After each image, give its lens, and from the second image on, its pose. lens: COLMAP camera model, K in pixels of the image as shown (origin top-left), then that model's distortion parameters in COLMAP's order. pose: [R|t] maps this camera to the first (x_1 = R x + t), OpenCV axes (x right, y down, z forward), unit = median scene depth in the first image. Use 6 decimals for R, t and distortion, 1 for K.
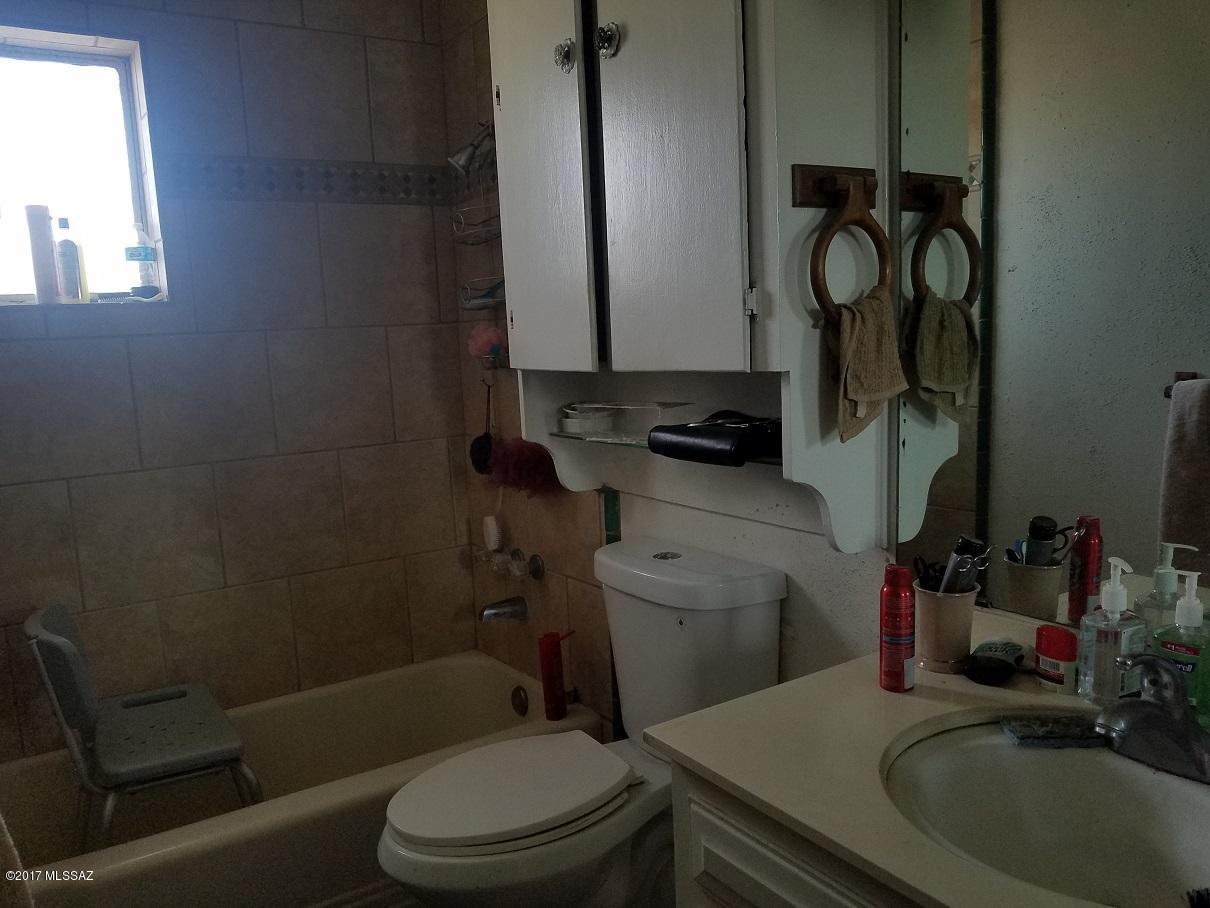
lens RADIAL K [[959.2, 0, 603.0], [0, 959.2, 467.1], [0, 0, 1]] dist [0.015501, -0.023210]
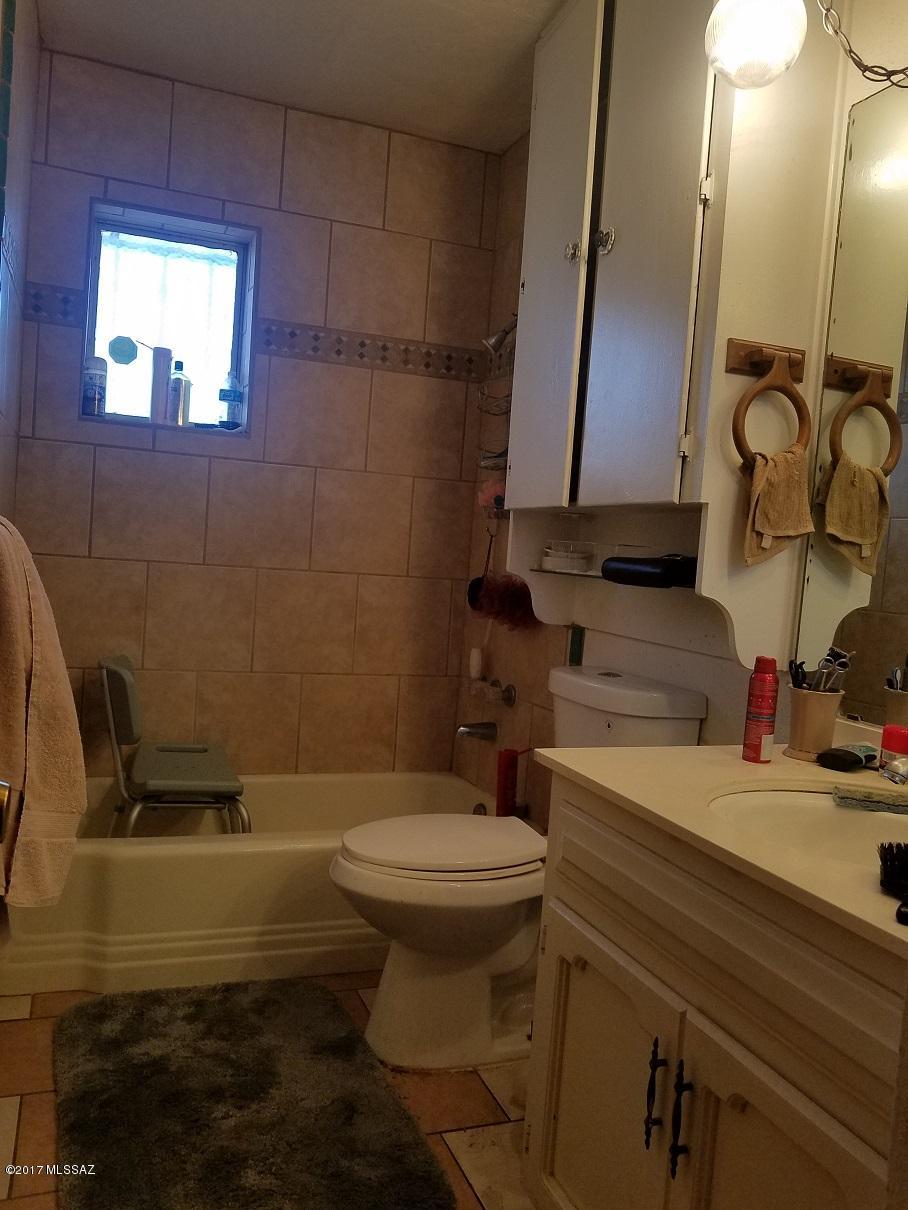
lens RADIAL K [[959.2, 0, 451.2], [0, 959.2, 594.8], [0, 0, 1]] dist [0.015501, -0.023210]
pose [[0.972226, 0.126412, -0.196970, 0.083968], [-0.144667, 0.986145, -0.081172, 0.103500], [0.183980, 0.107412, 0.977043, -0.153803]]
